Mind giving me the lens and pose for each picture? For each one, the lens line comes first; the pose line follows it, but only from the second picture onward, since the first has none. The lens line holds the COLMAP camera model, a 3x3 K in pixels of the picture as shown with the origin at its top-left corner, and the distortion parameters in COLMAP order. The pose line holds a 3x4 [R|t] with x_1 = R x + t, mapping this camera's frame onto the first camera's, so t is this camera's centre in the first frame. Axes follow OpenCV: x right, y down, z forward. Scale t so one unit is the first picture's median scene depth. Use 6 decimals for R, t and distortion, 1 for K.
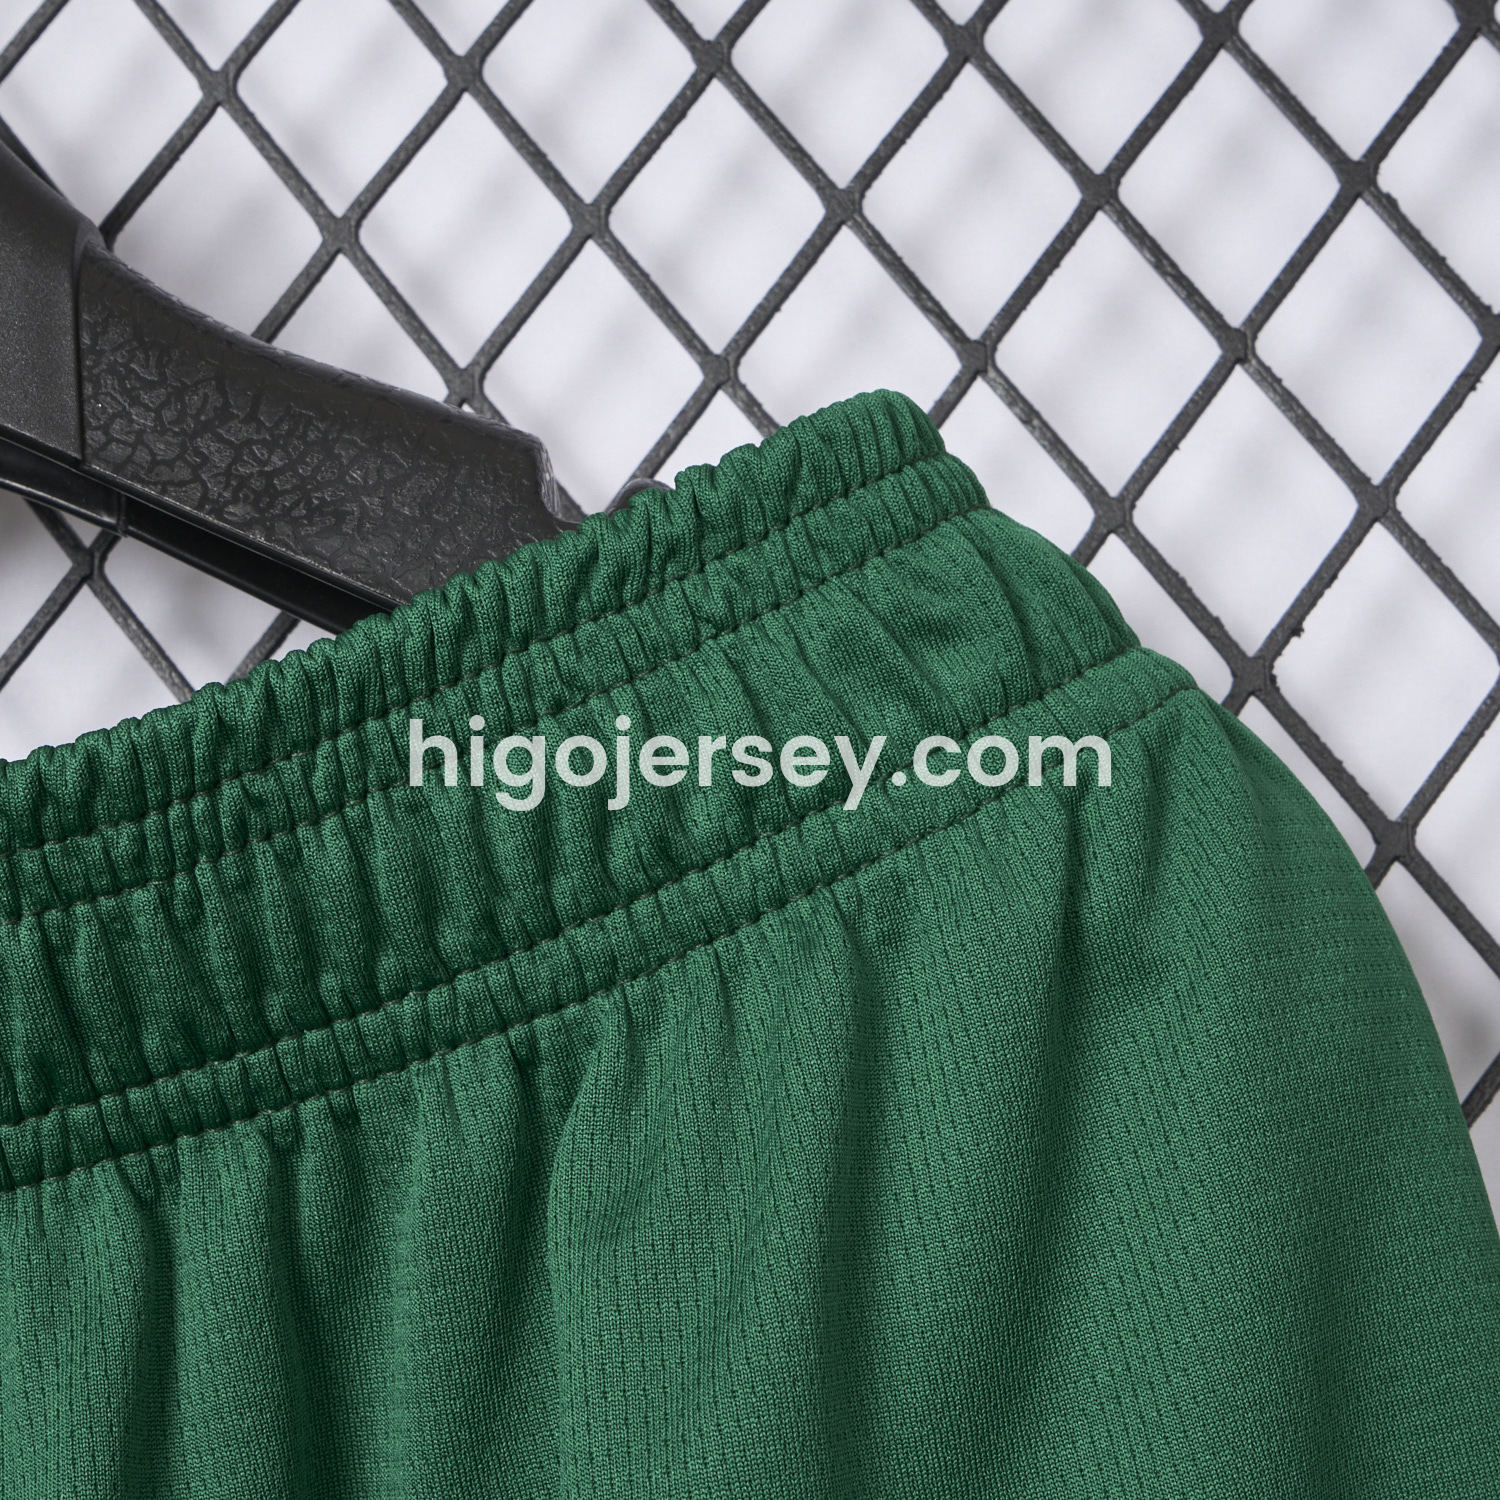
lens RADIAL K [[2628.0, 0, 750.0], [0, 2628.0, 750.0], [0, 0, 1]] dist [0.007018, -0.032710]
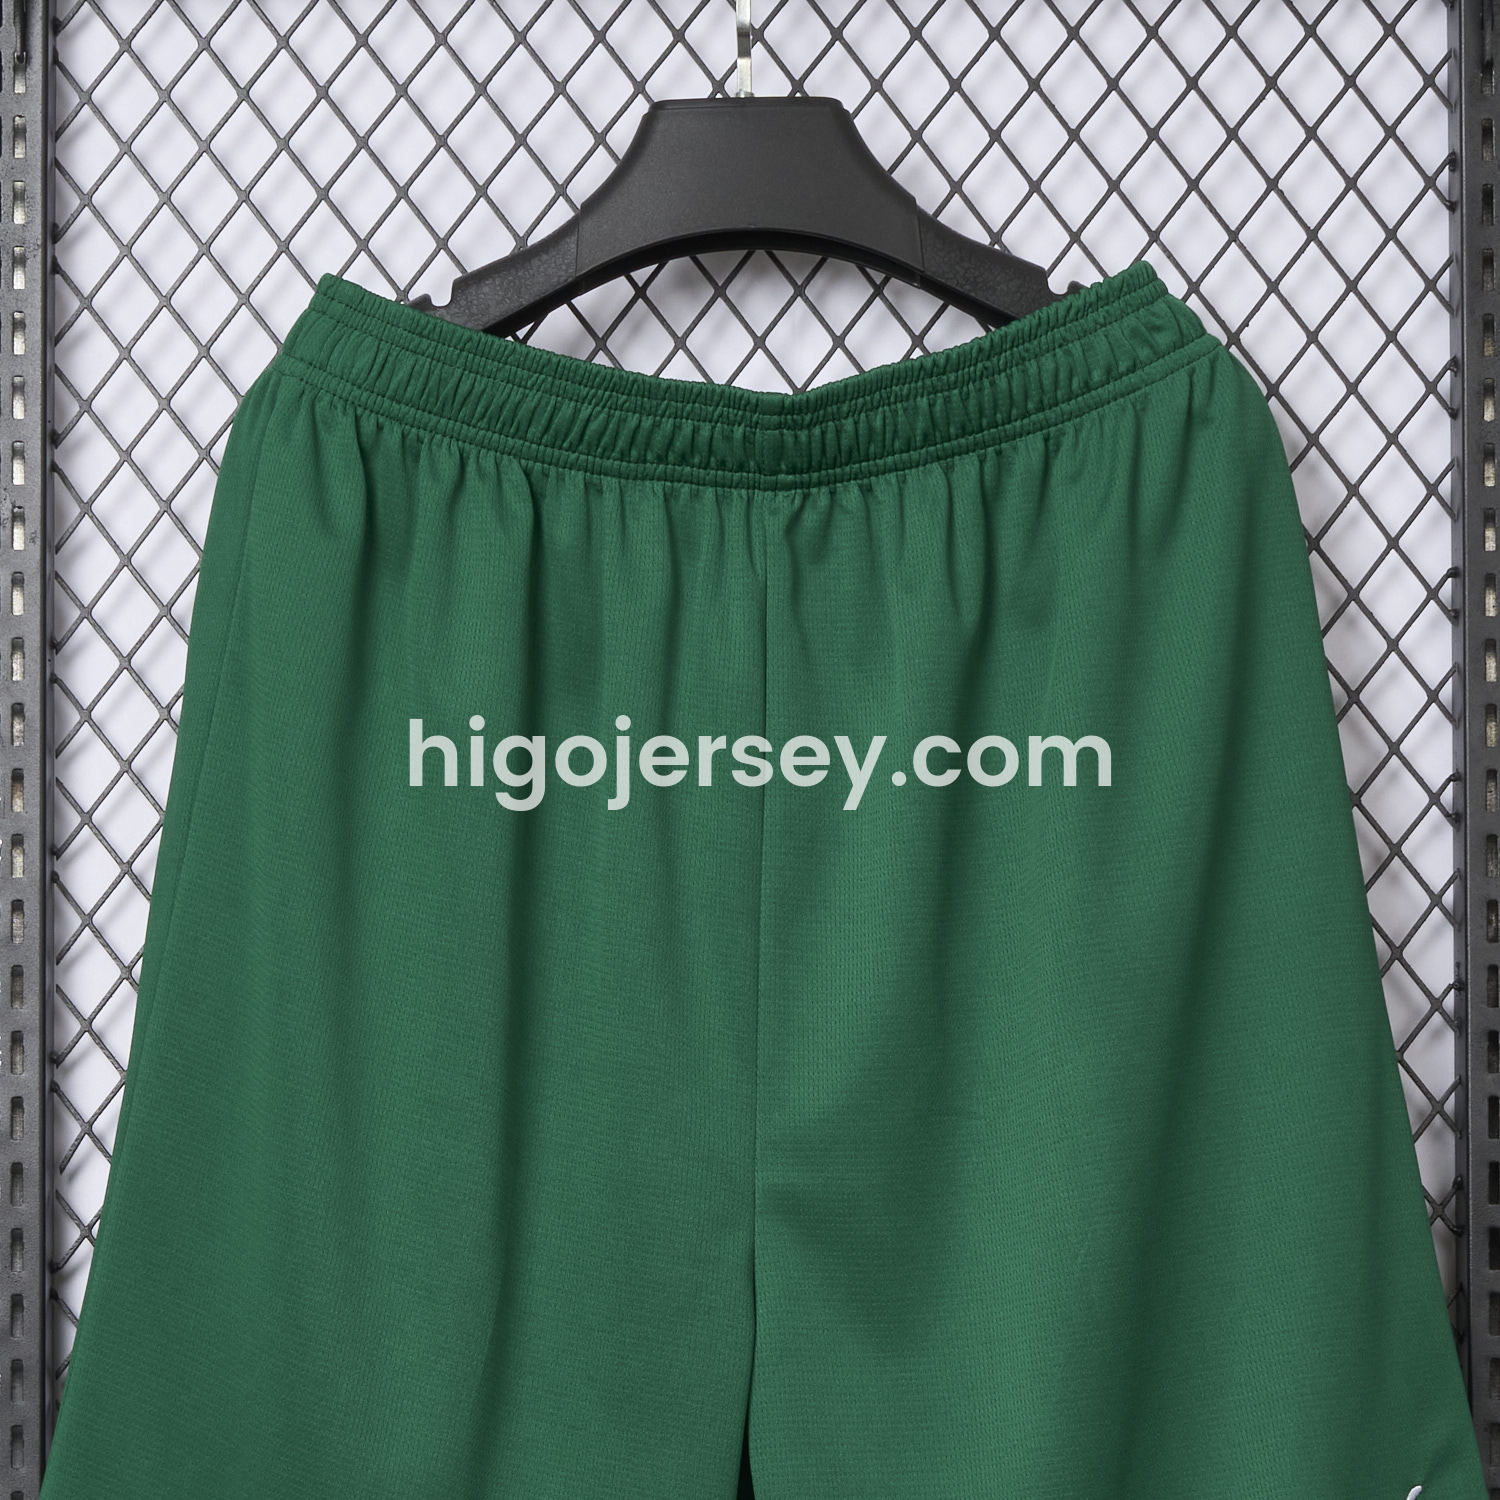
lens RADIAL K [[4032.9, 0, 750.0], [0, 4032.9, 750.0], [0, 0, 1]] dist [-0.022319, 0.233944]
pose [[0.992879, 0.022720, 0.116943, -1.180853], [-0.036179, 0.992789, 0.114284, -0.085508], [-0.113503, -0.117701, 0.986541, -4.745824]]
